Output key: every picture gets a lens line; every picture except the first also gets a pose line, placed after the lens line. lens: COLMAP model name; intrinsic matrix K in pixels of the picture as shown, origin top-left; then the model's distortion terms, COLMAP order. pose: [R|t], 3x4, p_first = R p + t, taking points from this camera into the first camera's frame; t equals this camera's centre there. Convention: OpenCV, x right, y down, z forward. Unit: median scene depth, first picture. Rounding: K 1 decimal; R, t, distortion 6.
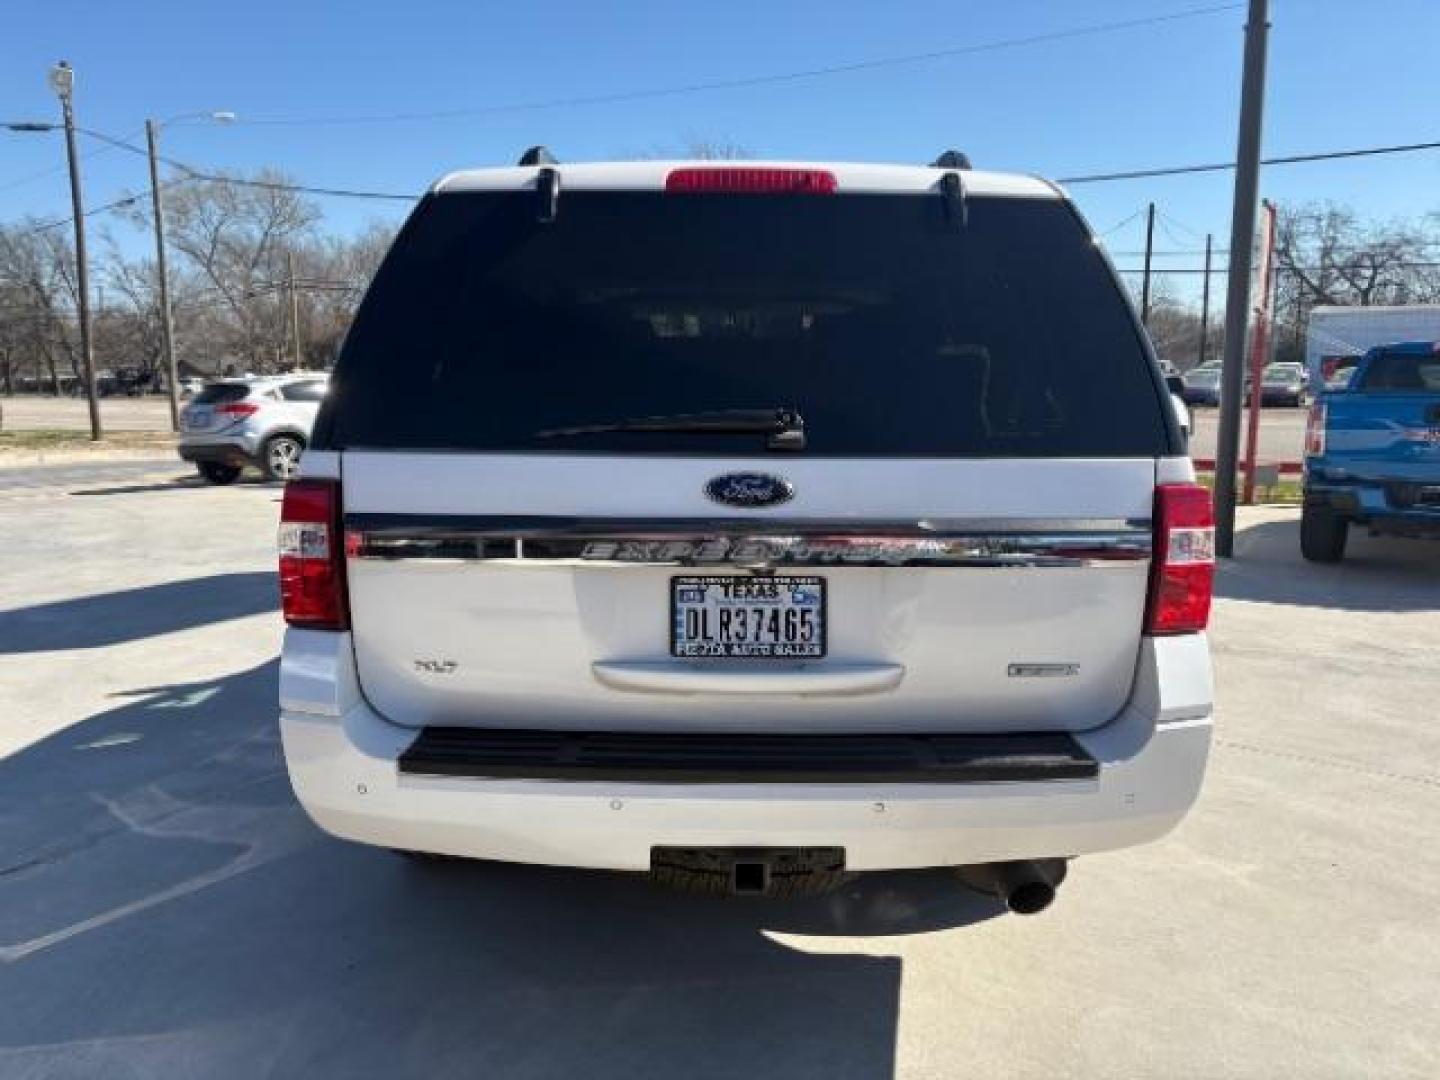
lens RADIAL K [[1112.6, 0, 764.4], [0, 1112.6, 543.8], [0, 0, 1]] dist [0.049302, -0.045429]
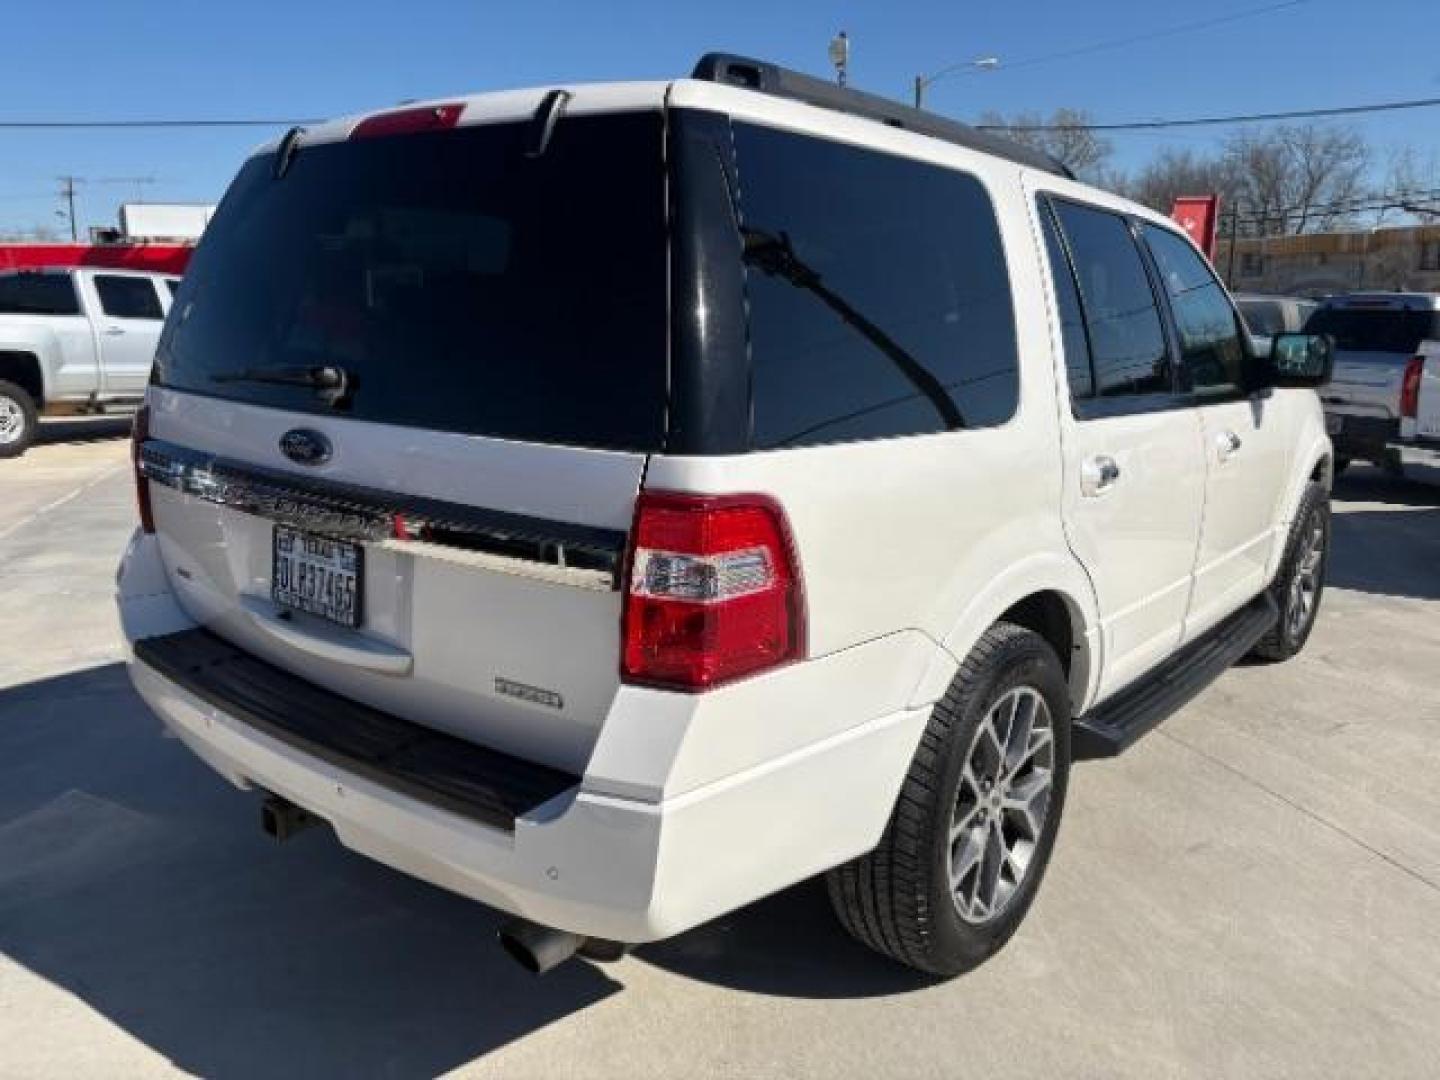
lens RADIAL K [[1139.5, 0, 720.0], [0, 1139.5, 540.0], [0, 0, 1]] dist [0.050113, 0.000904]
pose [[0.763255, 0.140419, -0.630654, 0.894737], [-0.113130, 0.990063, 0.083527, -0.090367], [0.636116, 0.007593, 0.771556, 0.437800]]
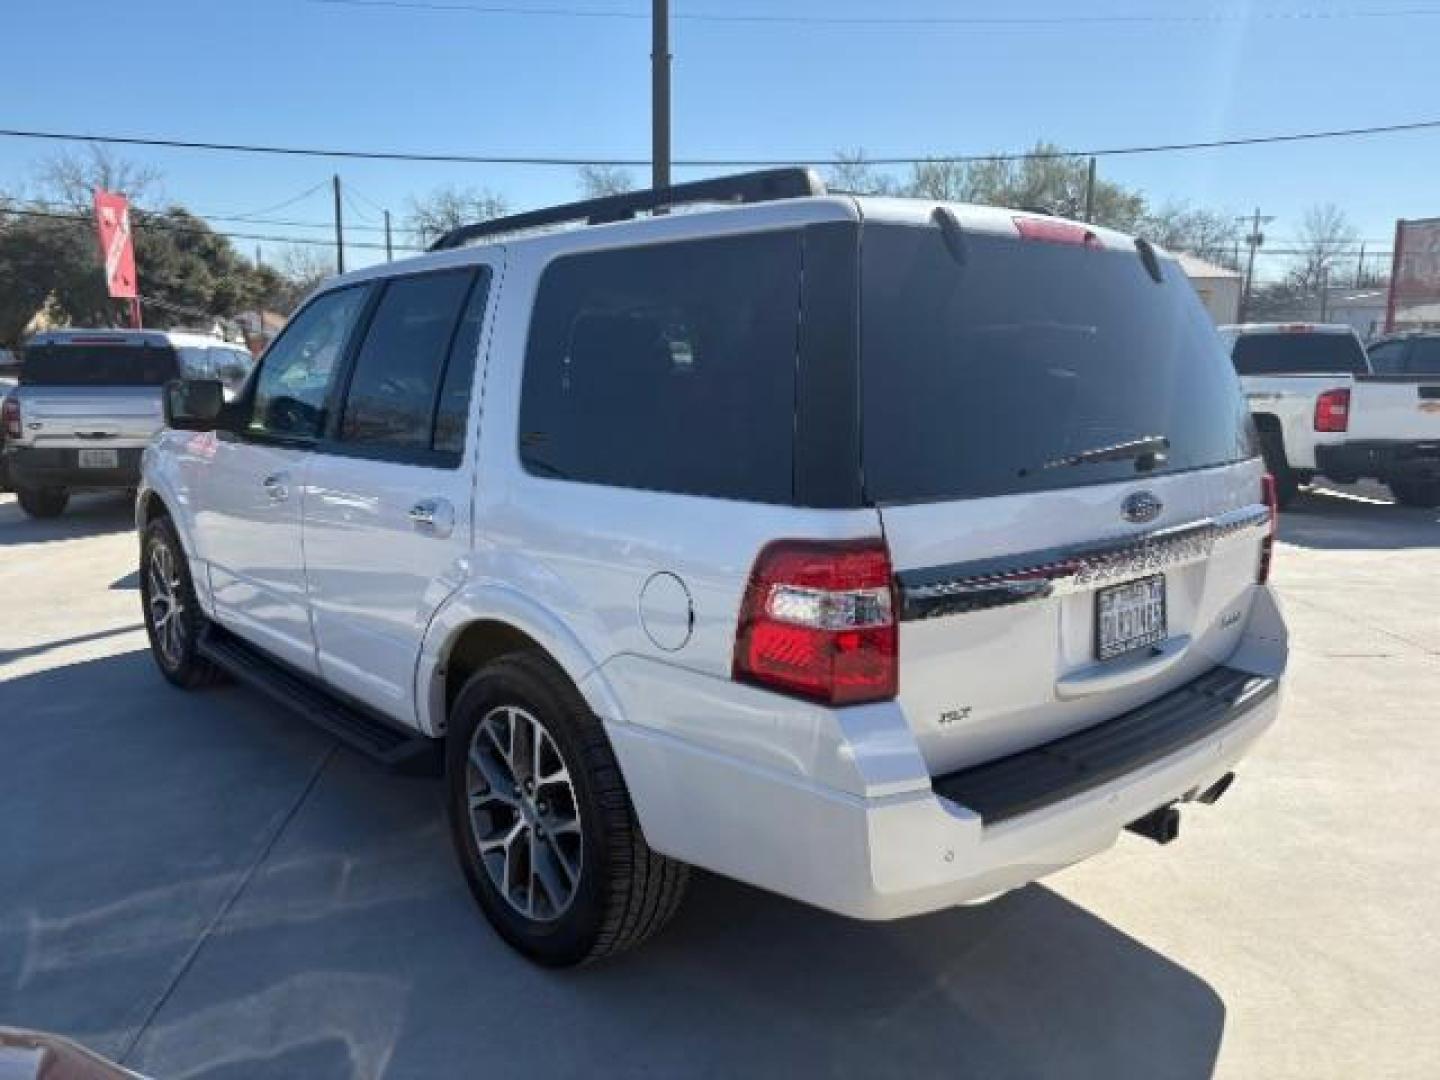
lens RADIAL K [[1086.9, 0, 720.0], [0, 1086.9, 540.0], [0, 0, 1]] dist [0.002942, -0.003250]
pose [[0.774101, -0.114053, 0.622704, -1.030042], [0.095554, 0.993418, 0.063167, -0.123337], [-0.625810, 0.010604, 0.779904, 0.385467]]
